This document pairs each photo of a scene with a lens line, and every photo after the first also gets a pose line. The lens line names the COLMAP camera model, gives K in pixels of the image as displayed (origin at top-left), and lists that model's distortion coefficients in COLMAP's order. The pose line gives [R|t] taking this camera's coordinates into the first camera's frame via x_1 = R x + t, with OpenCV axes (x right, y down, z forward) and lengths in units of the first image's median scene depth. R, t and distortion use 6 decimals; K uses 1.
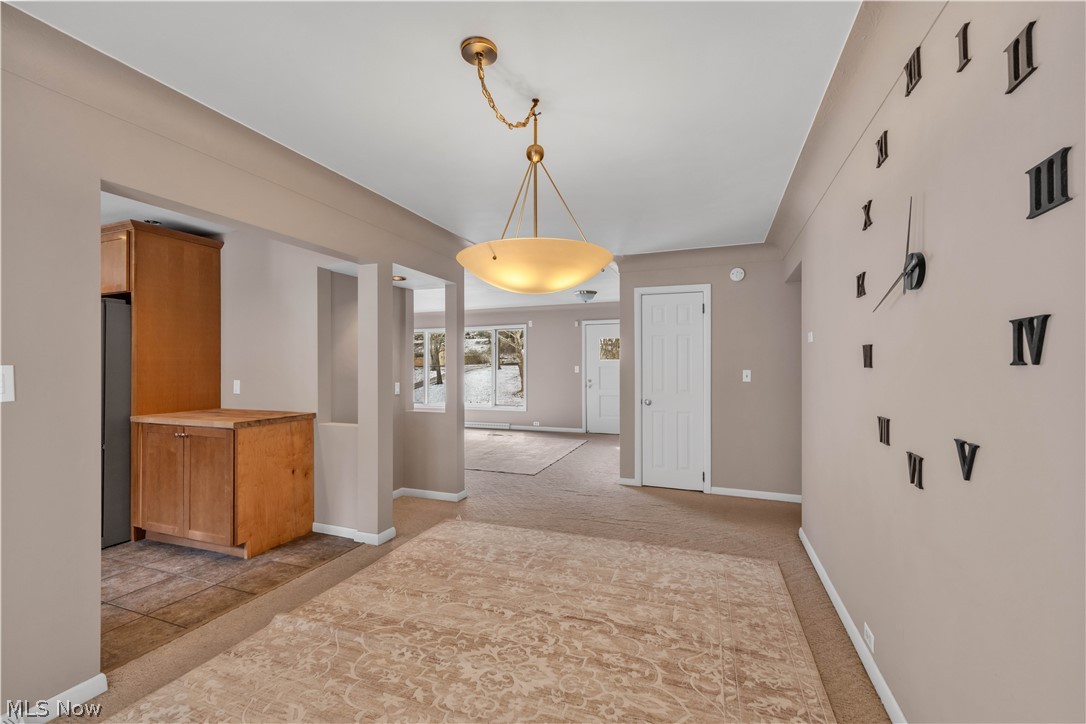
lens RADIAL K [[437.6, 0, 538.5], [0, 437.6, 361.5], [0, 0, 1]] dist [0.000331, 0.000023]
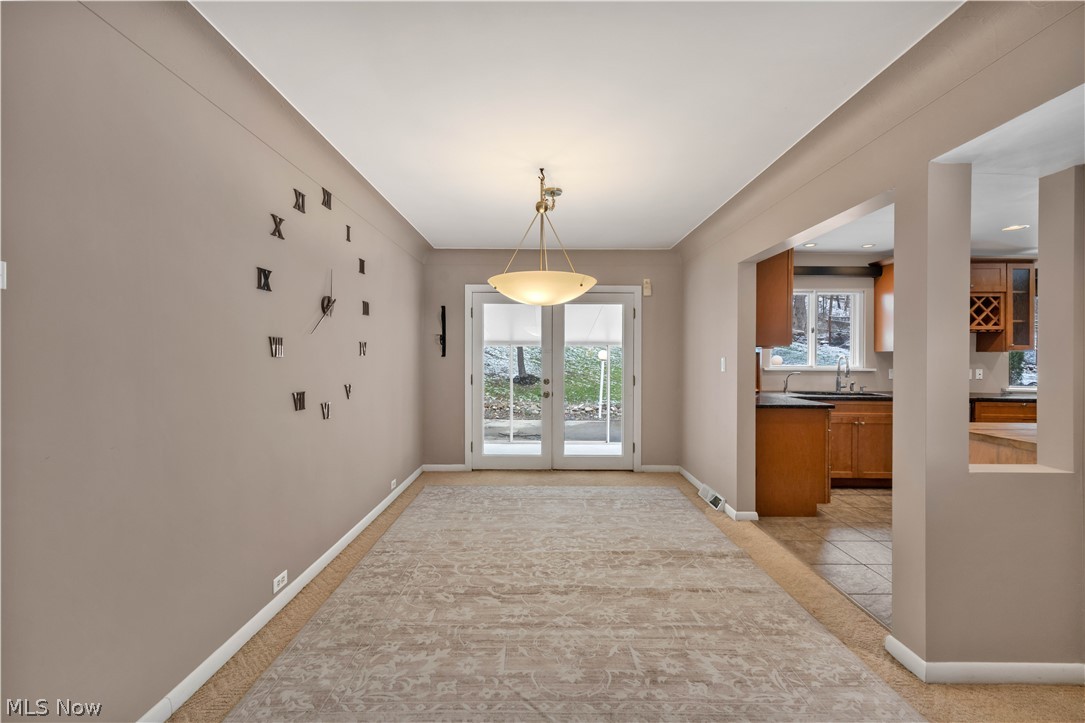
lens RADIAL K [[437.2, 0, 538.8], [0, 437.2, 360.1], [0, 0, 1]] dist [0.000331, 0.000023]
pose [[-0.931483, -0.001911, -0.363780, 0.453210], [-0.000906, 0.999995, -0.002933, 0.022876], [0.363784, -0.002403, -0.931480, 2.022384]]
